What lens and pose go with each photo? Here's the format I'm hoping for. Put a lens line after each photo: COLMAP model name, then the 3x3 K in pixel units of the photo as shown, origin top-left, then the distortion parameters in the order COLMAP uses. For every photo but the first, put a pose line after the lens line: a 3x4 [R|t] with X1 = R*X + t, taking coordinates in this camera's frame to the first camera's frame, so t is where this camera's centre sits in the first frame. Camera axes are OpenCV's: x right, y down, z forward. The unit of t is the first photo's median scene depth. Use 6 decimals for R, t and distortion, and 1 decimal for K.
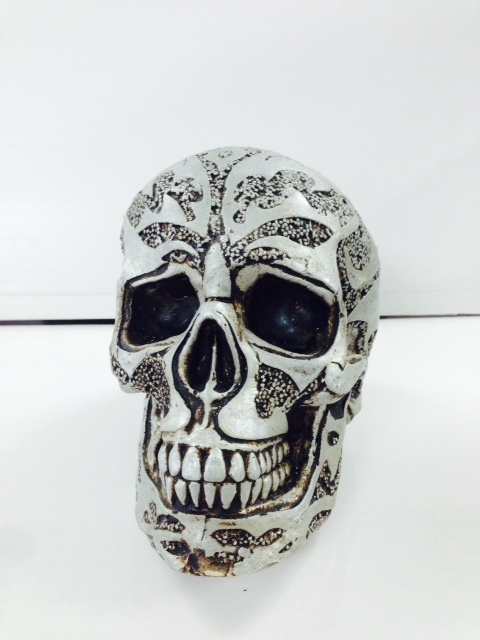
lens RADIAL K [[619.6, 0, 241.0], [0, 619.6, 321.2], [0, 0, 1]] dist [0.074402, 0.000000]
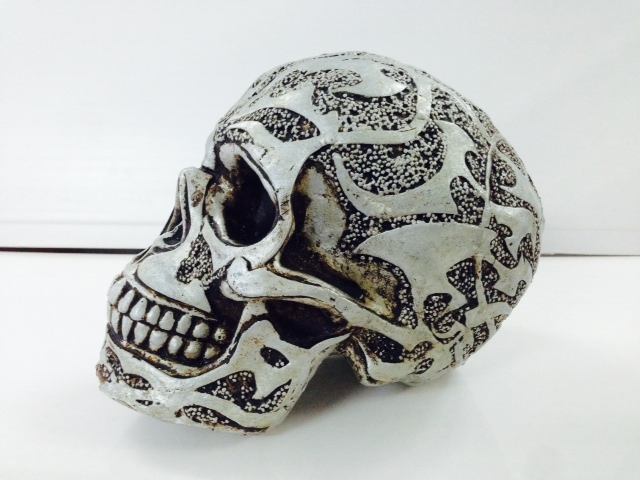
lens RADIAL K [[619.6, 0, 325.3], [0, 619.6, 237.8], [0, 0, 1]] dist [0.074402, 0.000000]
pose [[0.491387, 0.255220, -0.832707, 1.002754], [-0.345830, 0.934672, 0.082394, -0.083852], [0.799337, 0.247488, 0.547549, 0.588786]]
